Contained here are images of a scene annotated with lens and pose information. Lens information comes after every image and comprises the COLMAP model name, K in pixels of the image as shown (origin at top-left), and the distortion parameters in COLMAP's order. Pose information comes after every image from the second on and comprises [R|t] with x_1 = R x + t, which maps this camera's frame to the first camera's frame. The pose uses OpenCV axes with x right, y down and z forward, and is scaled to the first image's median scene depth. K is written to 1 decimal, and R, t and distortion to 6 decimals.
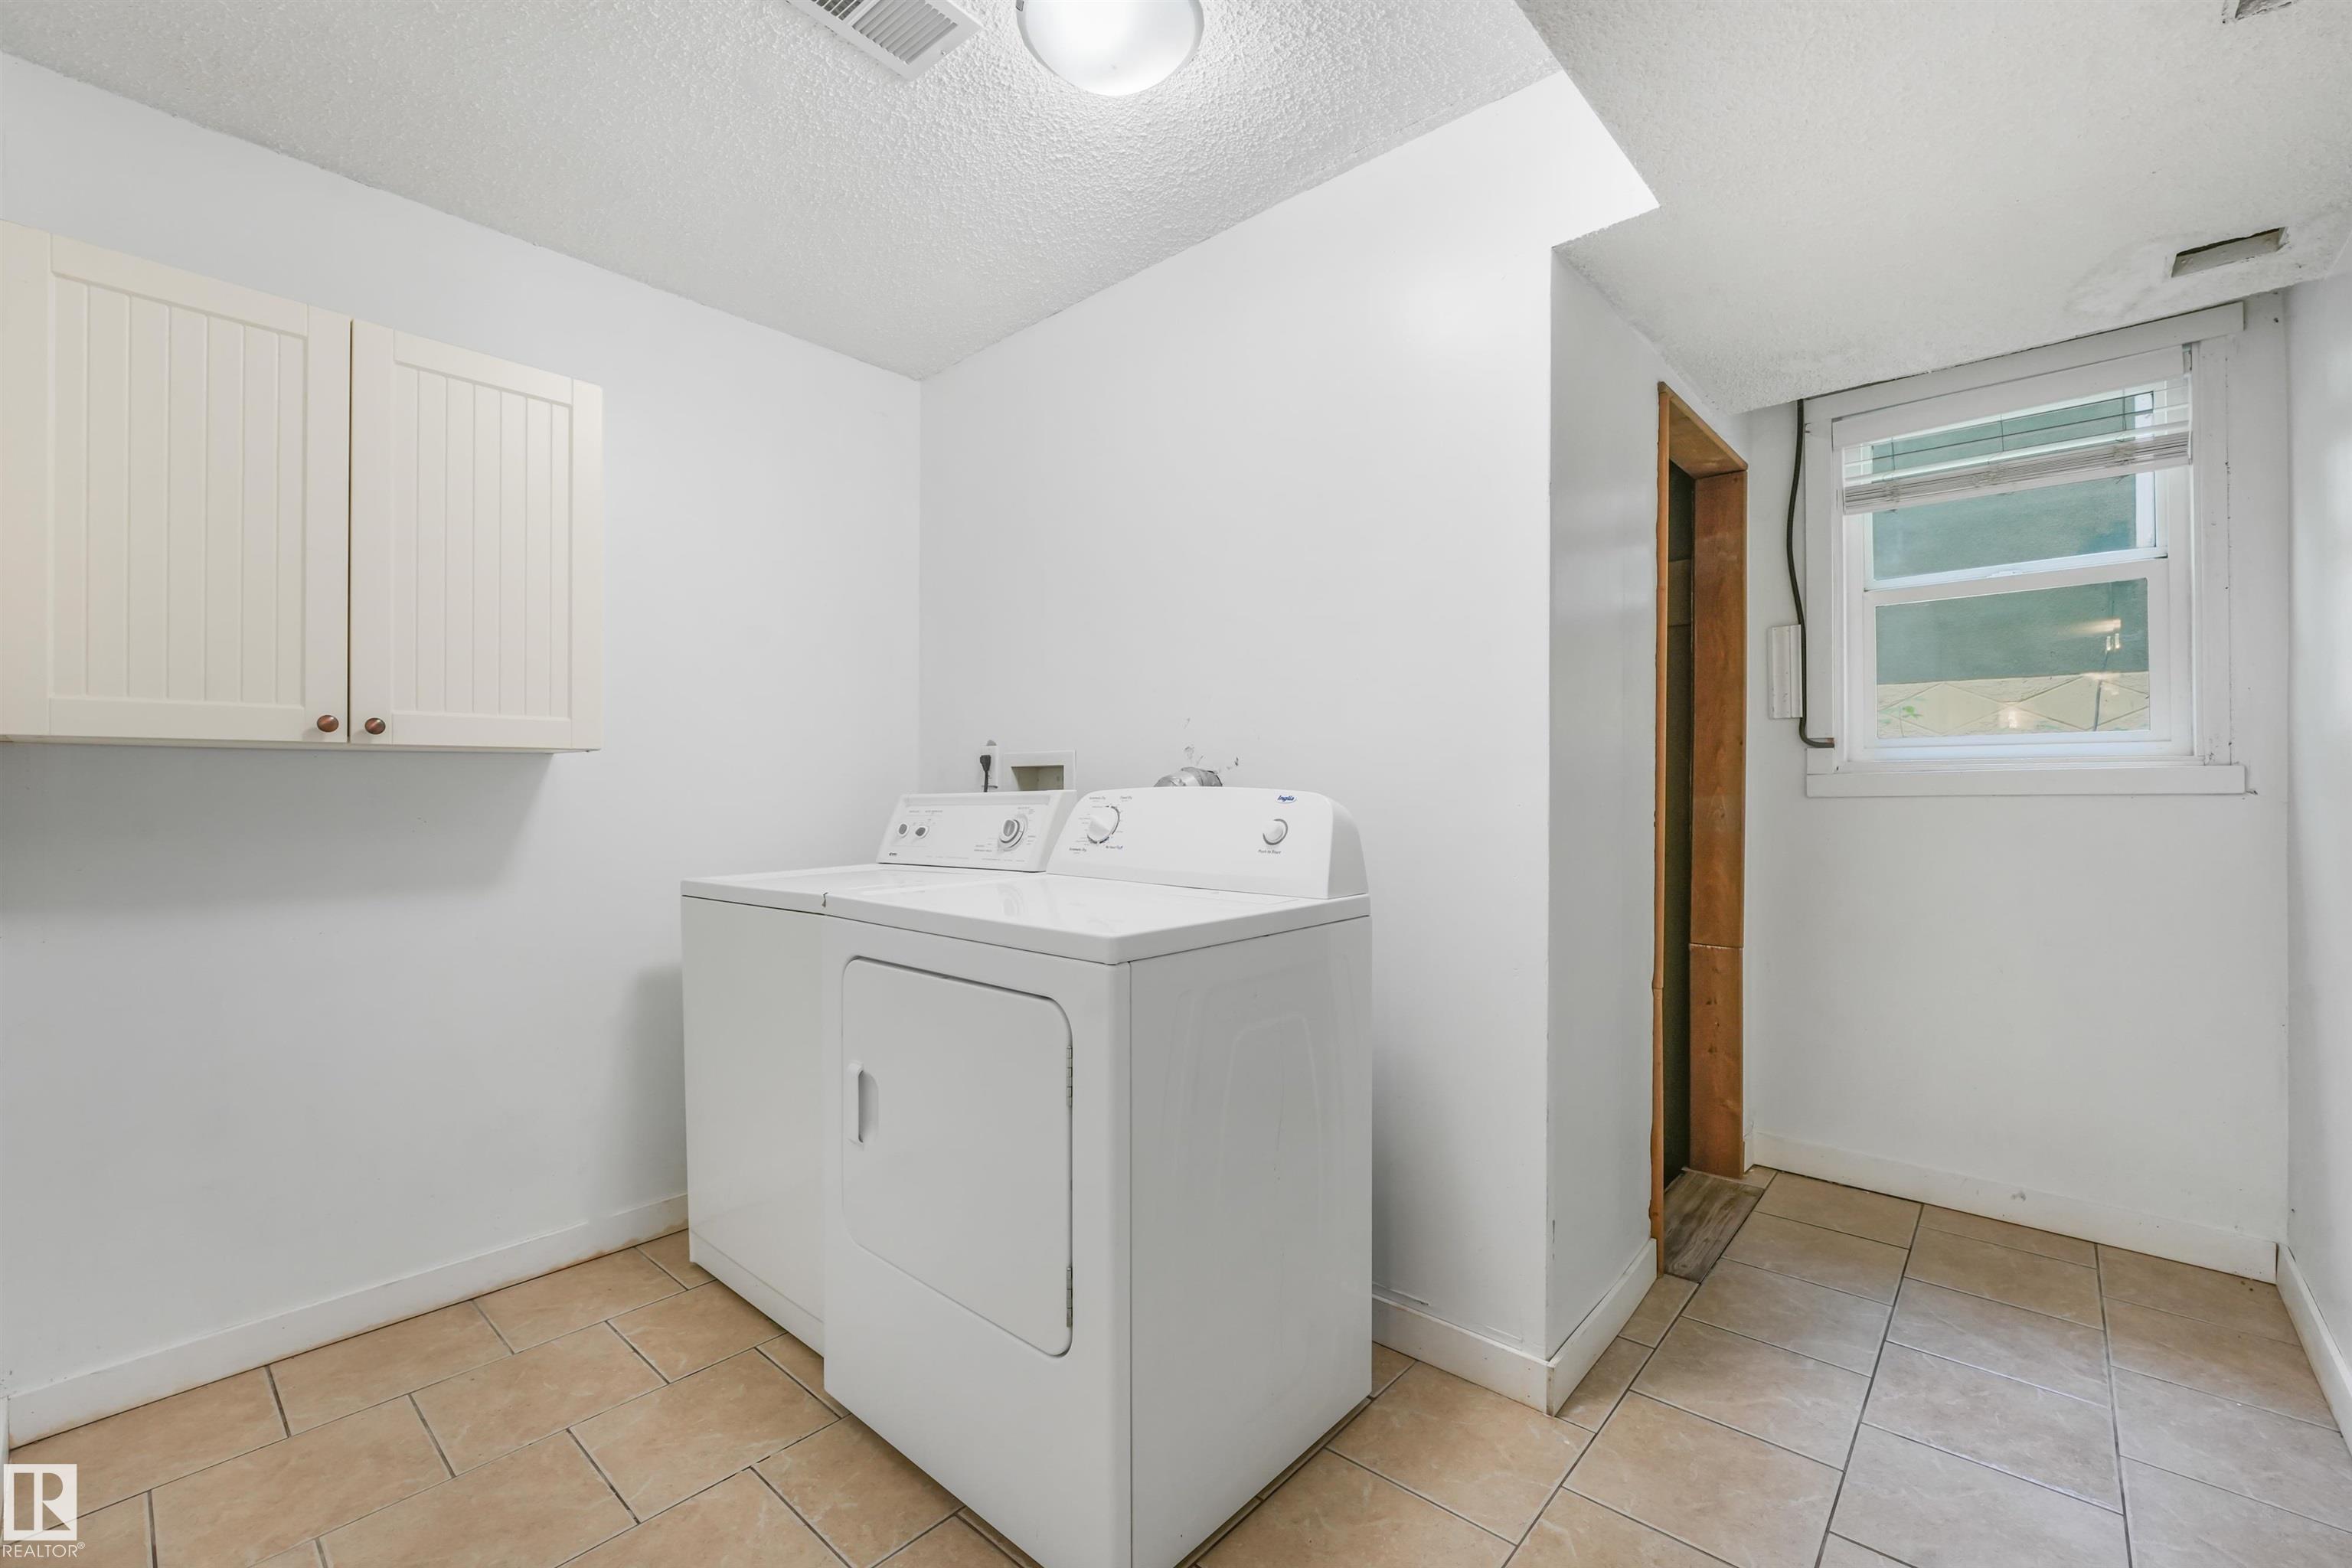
lens RADIAL K [[978.4, 0, 1176.0], [0, 978.4, 784.0], [0, 0, 1]] dist [0.002197, 0.000361]
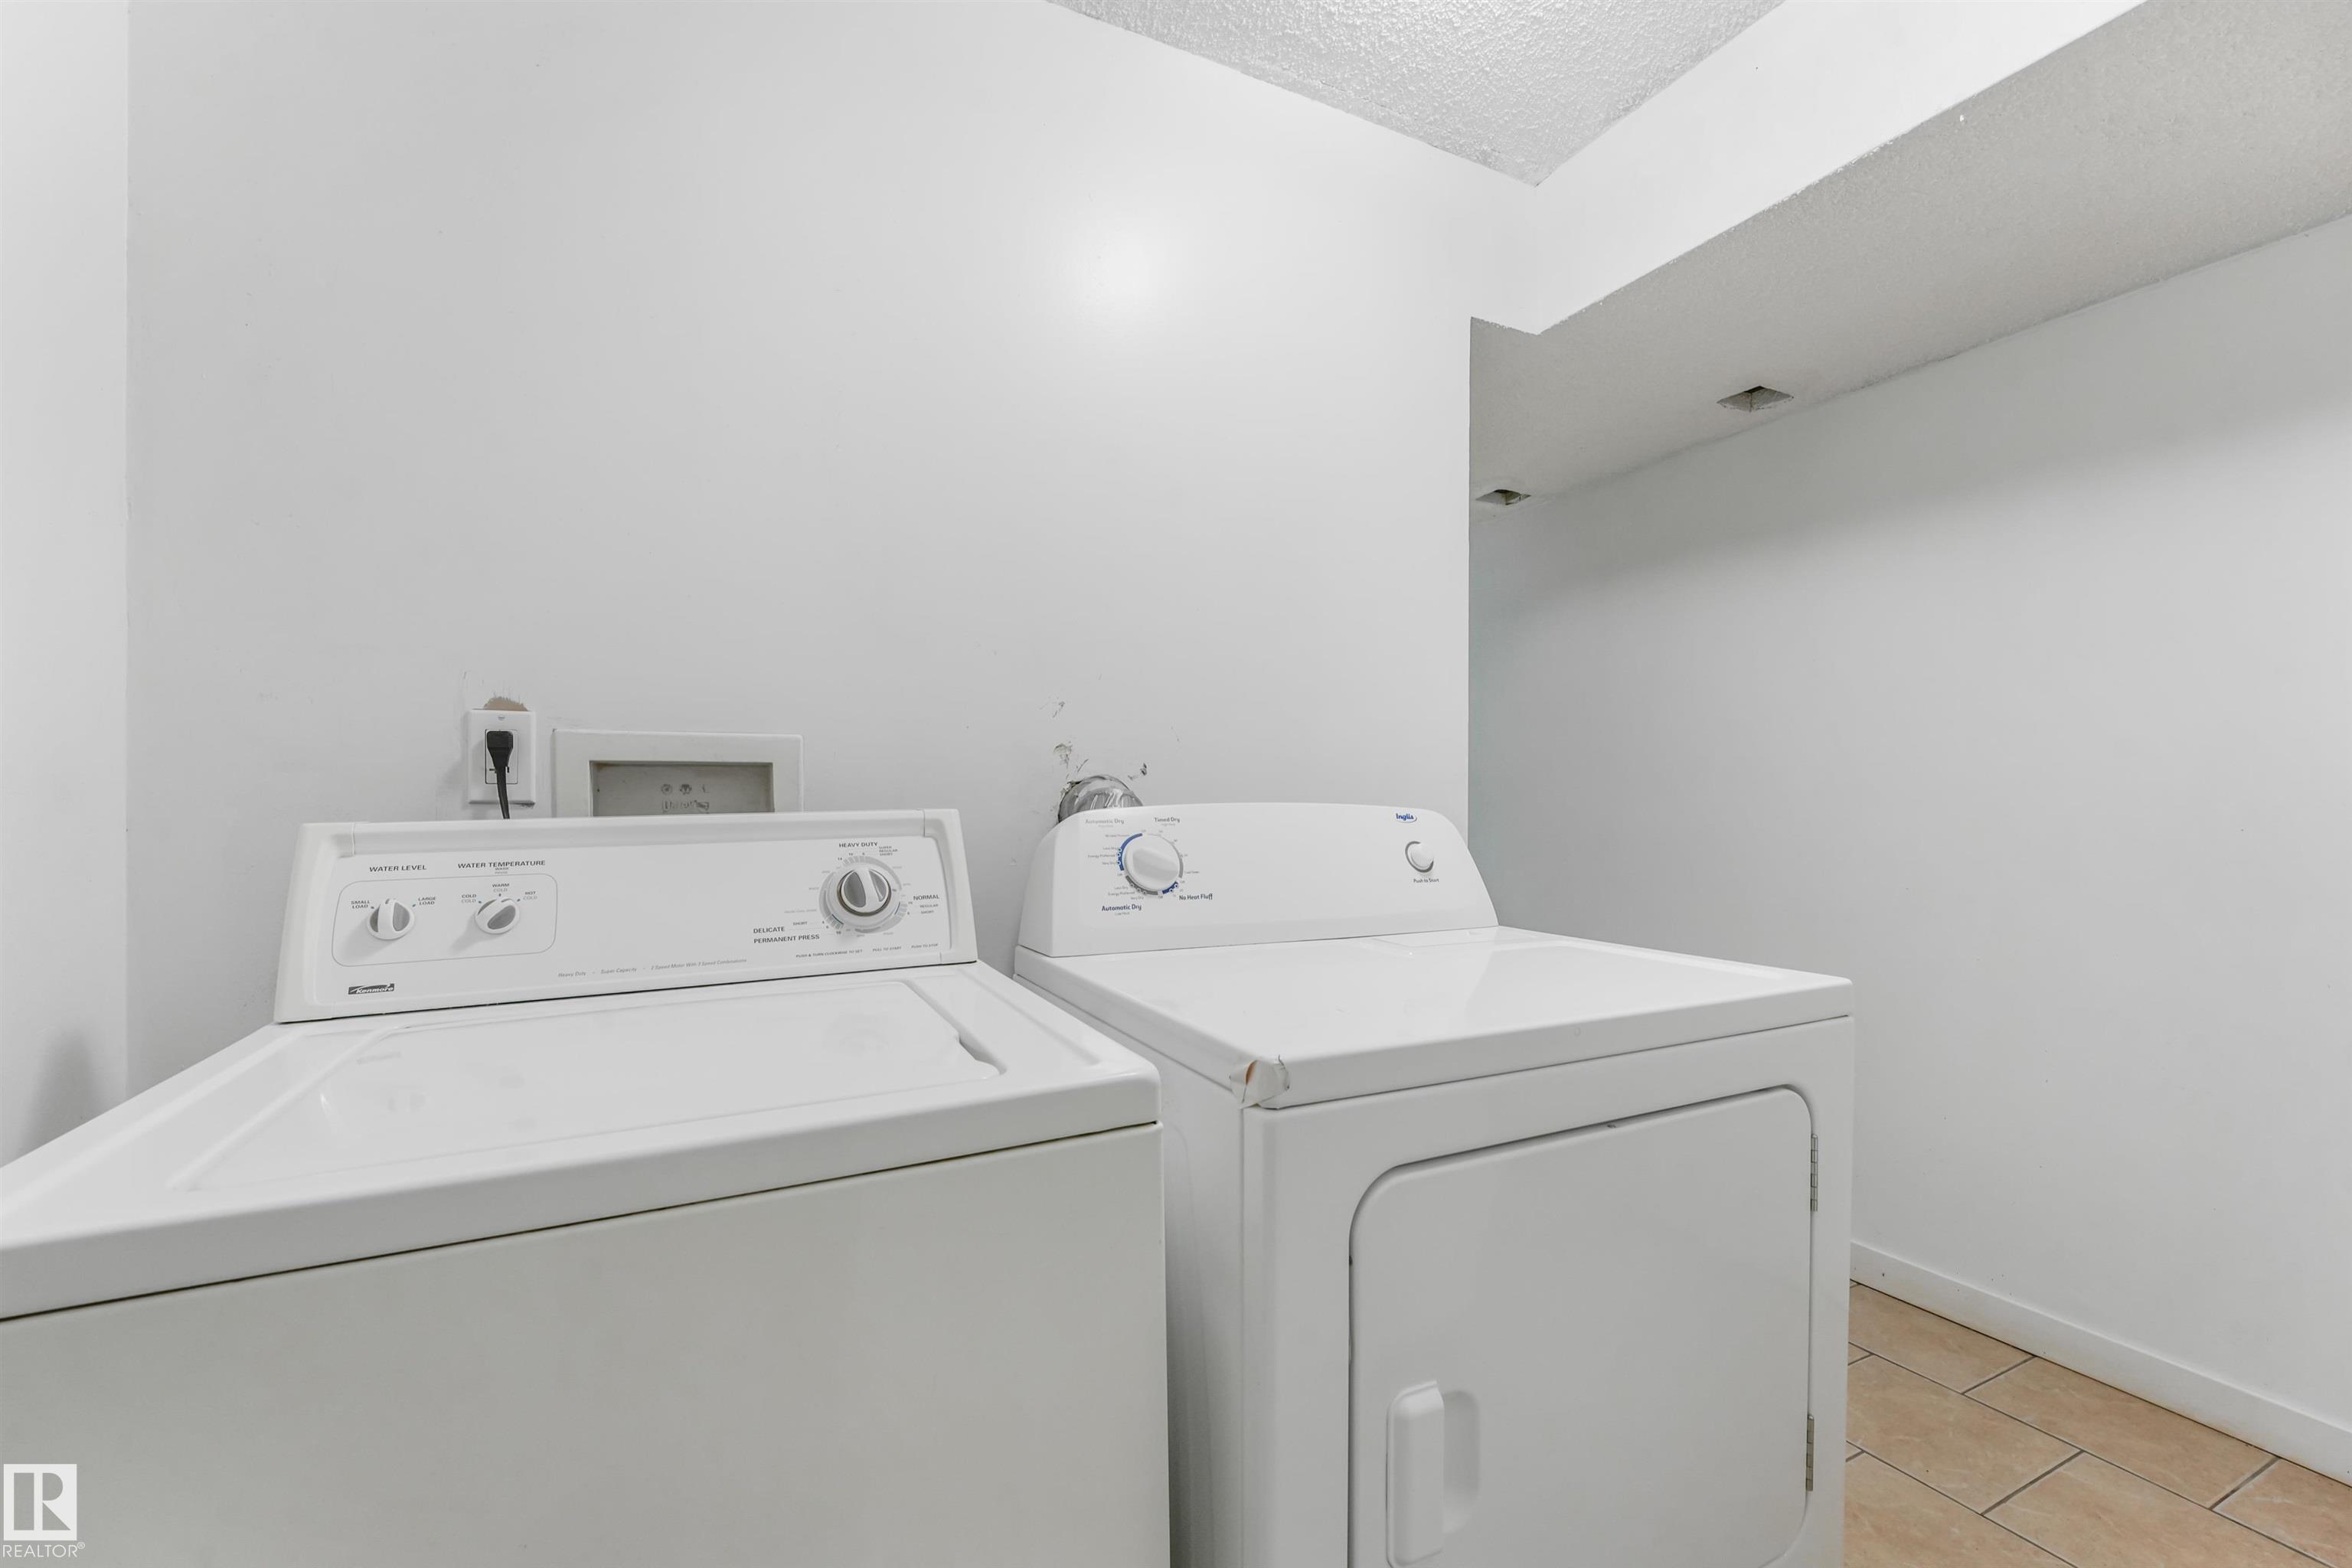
lens RADIAL K [[969.7, 0, 1182.2], [0, 969.7, 808.2], [0, 0, 1]] dist [-0.009149, 0.000631]
pose [[0.384415, -0.000818, 0.923160, -0.509712], [-0.000263, 0.999999, 0.000996, 0.004497], [-0.923161, -0.000625, 0.384414, 0.597541]]
